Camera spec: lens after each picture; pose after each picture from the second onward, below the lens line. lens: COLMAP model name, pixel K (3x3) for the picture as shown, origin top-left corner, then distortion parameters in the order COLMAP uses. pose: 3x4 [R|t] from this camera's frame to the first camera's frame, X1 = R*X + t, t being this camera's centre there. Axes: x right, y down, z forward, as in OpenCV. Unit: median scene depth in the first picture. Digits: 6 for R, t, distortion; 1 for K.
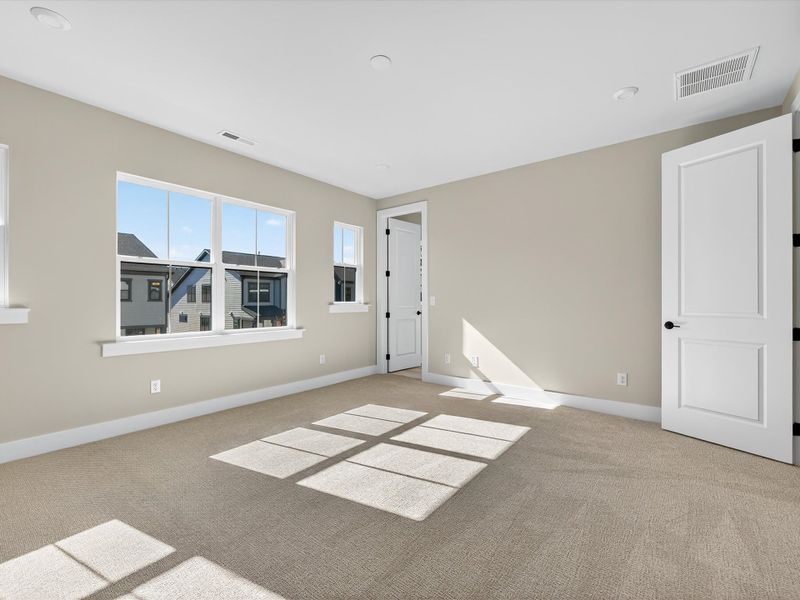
lens RADIAL K [[398.0, 0, 400.0], [0, 398.0, 300.0], [0, 0, 1]] dist [-0.001686, -0.000707]
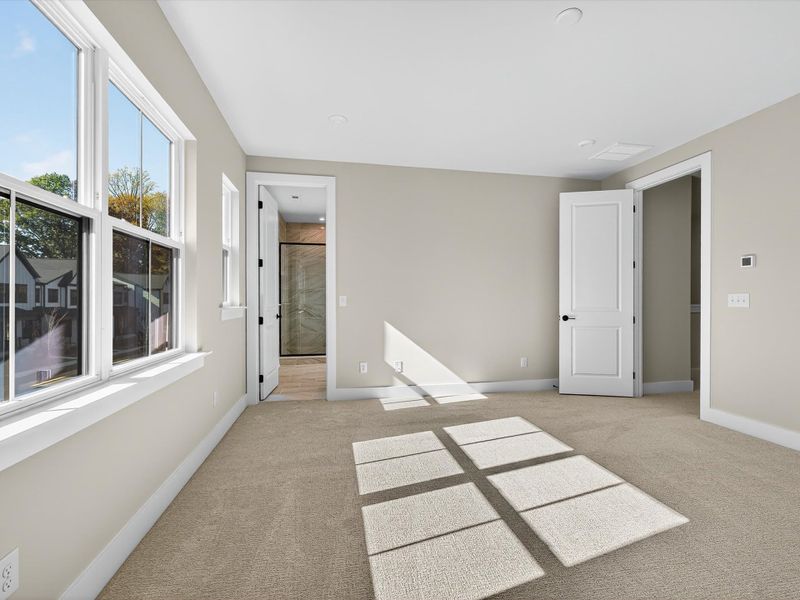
lens RADIAL K [[386.8, 0, 399.8], [0, 386.8, 303.1], [0, 0, 1]] dist [-0.002886, -0.000296]
pose [[0.602288, -0.003679, 0.798271, -0.701118], [0.001388, 0.999993, 0.003561, 0.005397], [-0.798278, -0.001036, 0.602288, 0.608199]]
